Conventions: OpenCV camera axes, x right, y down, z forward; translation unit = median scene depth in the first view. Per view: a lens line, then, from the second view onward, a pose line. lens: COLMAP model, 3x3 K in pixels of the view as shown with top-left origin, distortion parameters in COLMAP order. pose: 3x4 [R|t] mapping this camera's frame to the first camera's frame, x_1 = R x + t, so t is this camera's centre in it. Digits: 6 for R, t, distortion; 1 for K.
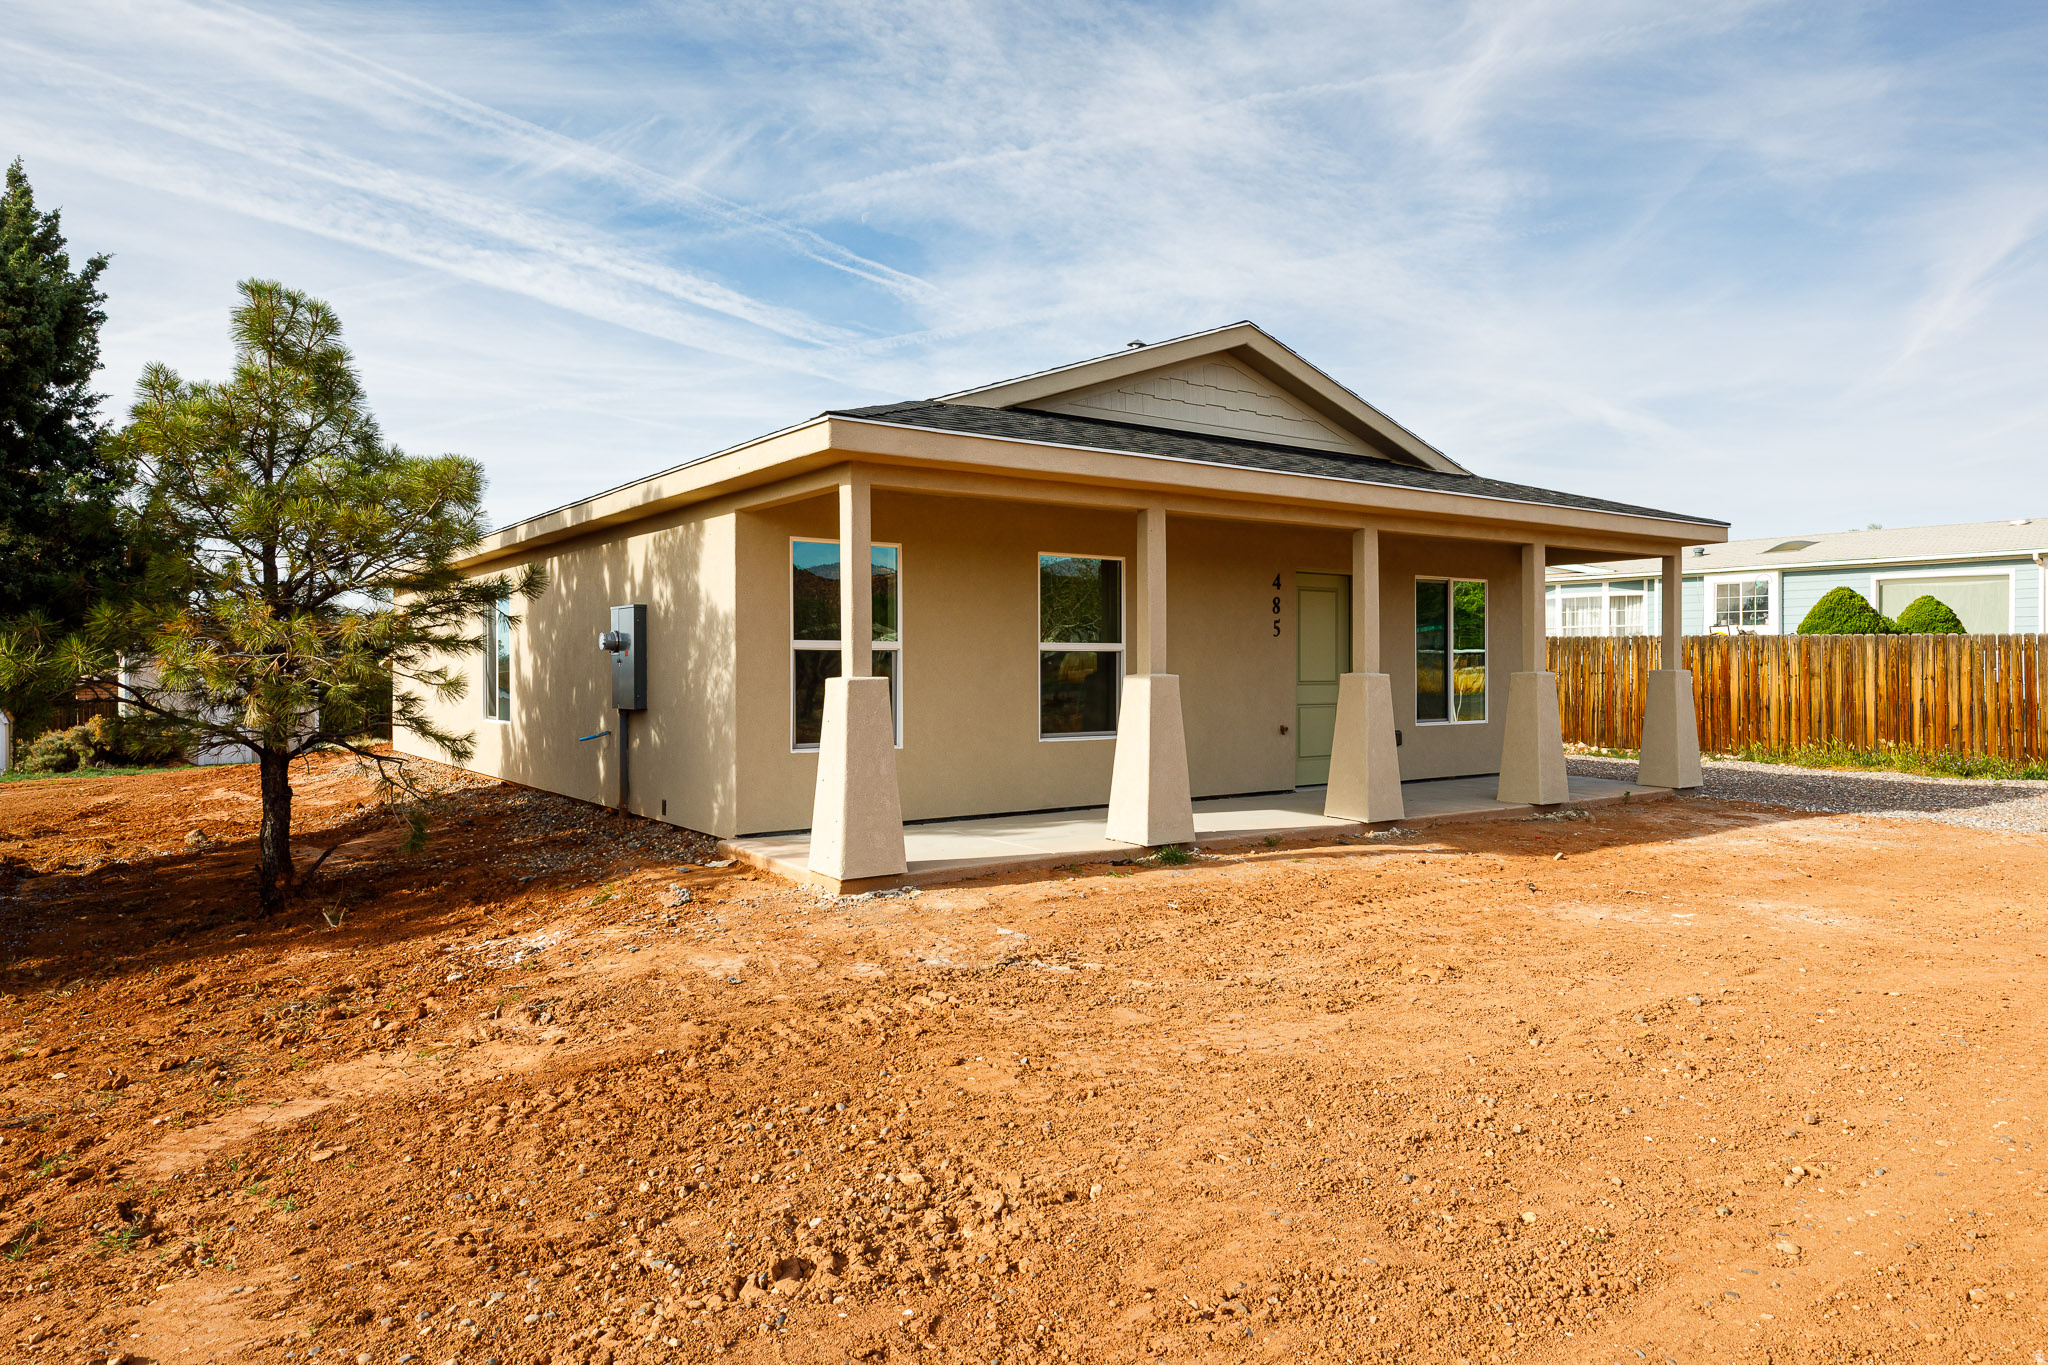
lens RADIAL K [[1281.3, 0, 1079.5], [0, 1281.3, 690.7], [0, 0, 1]] dist [0.005219, 0.003465]
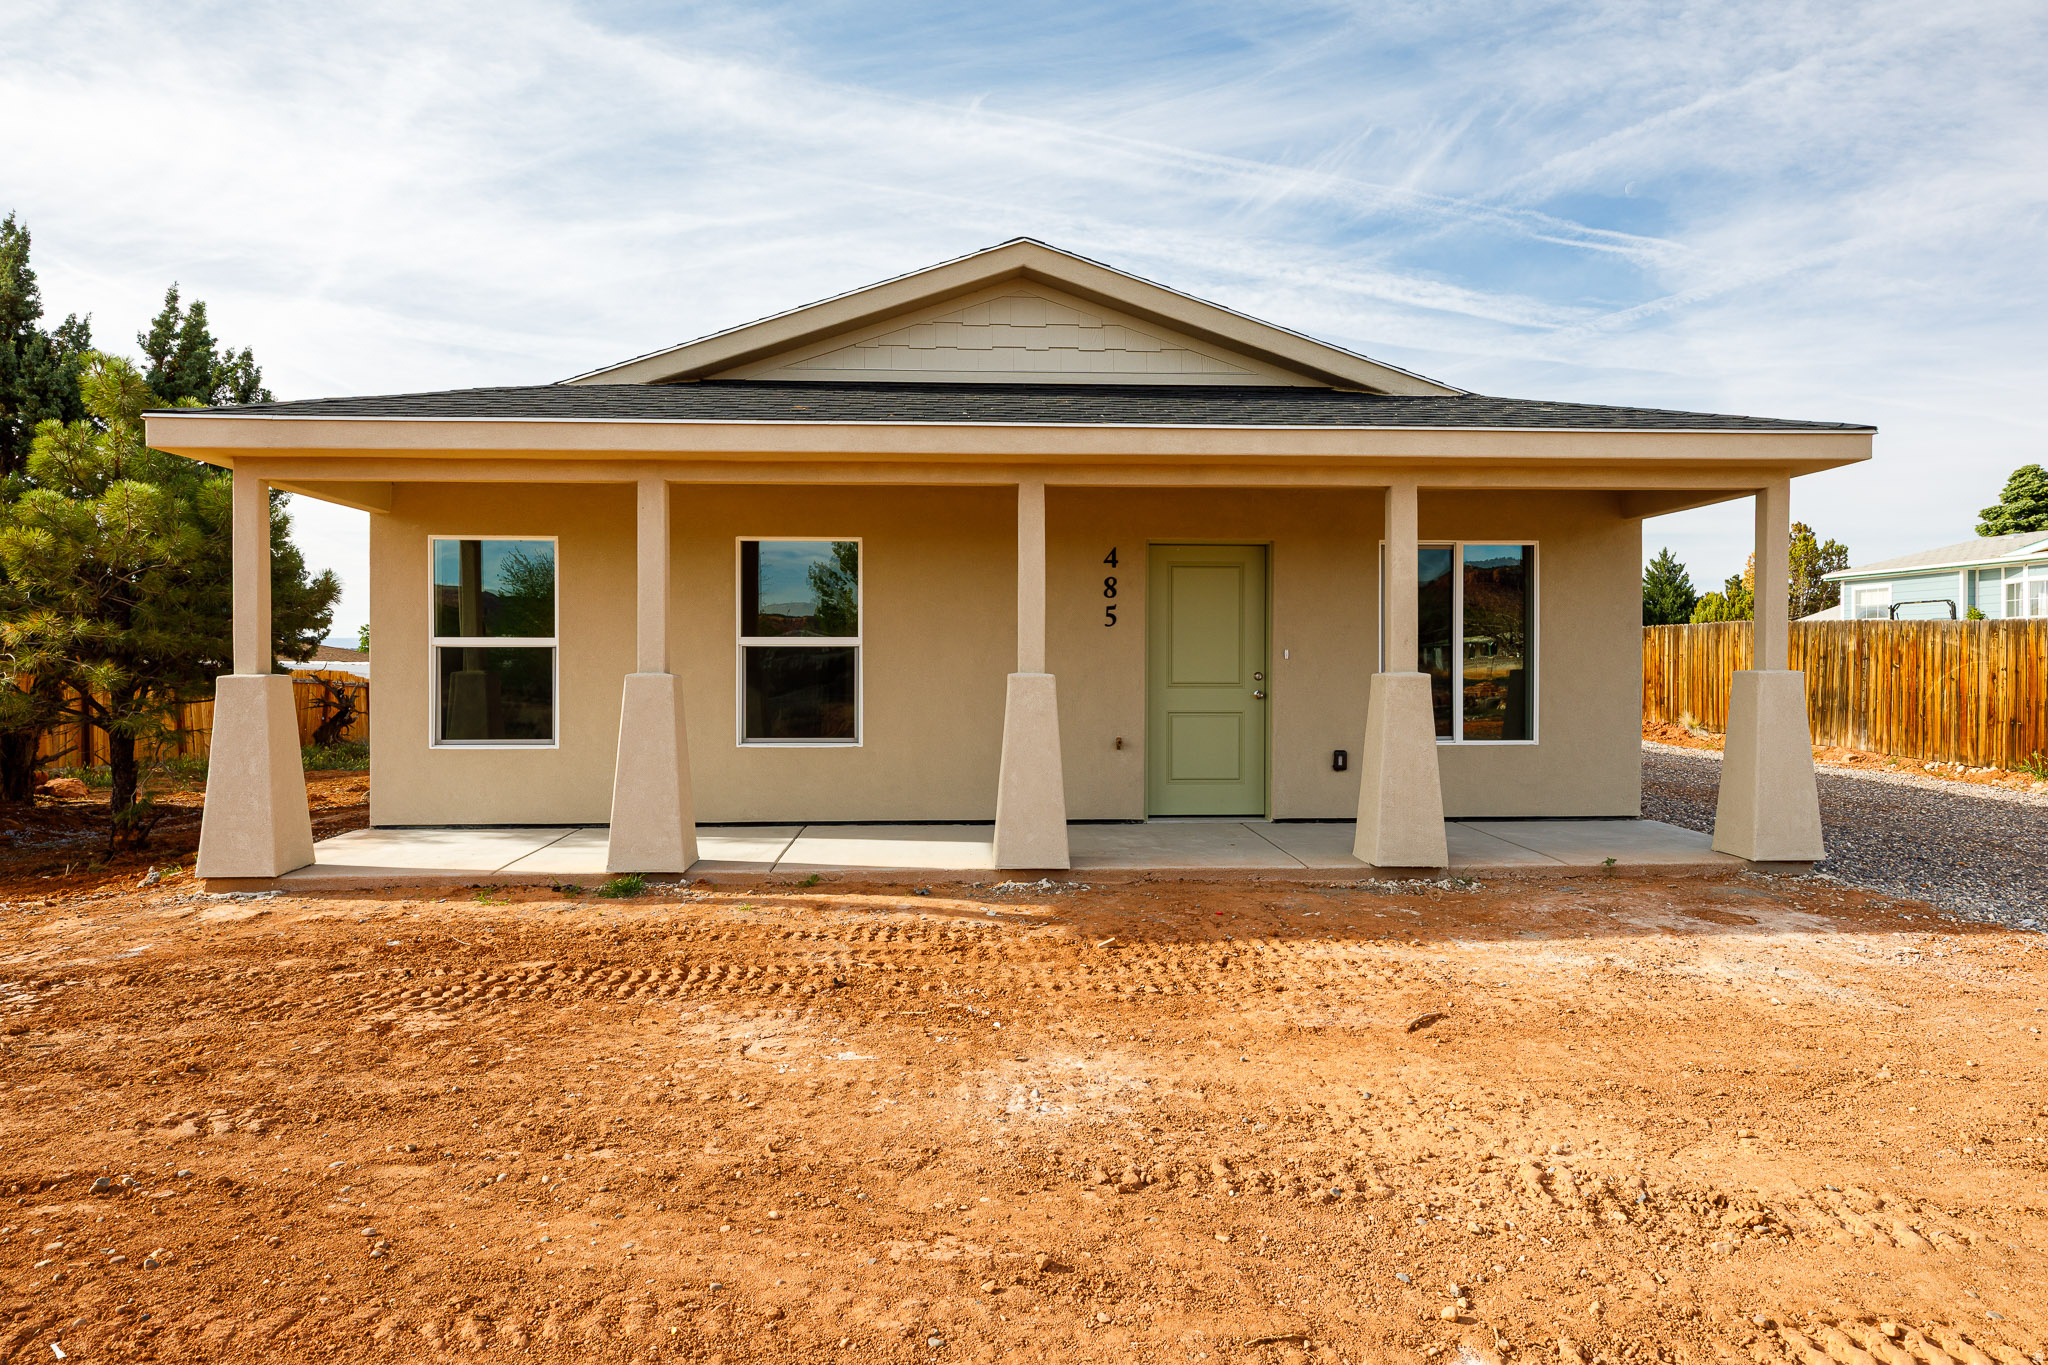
lens RADIAL K [[1281.3, 0, 1042.0], [0, 1281.3, 683.2], [0, 0, 1]] dist [0.005219, 0.003465]
pose [[0.844270, 0.007618, -0.535864, 0.575565], [-0.010732, 0.999939, -0.002693, -0.005032], [0.535811, 0.008025, 0.844300, 0.323868]]
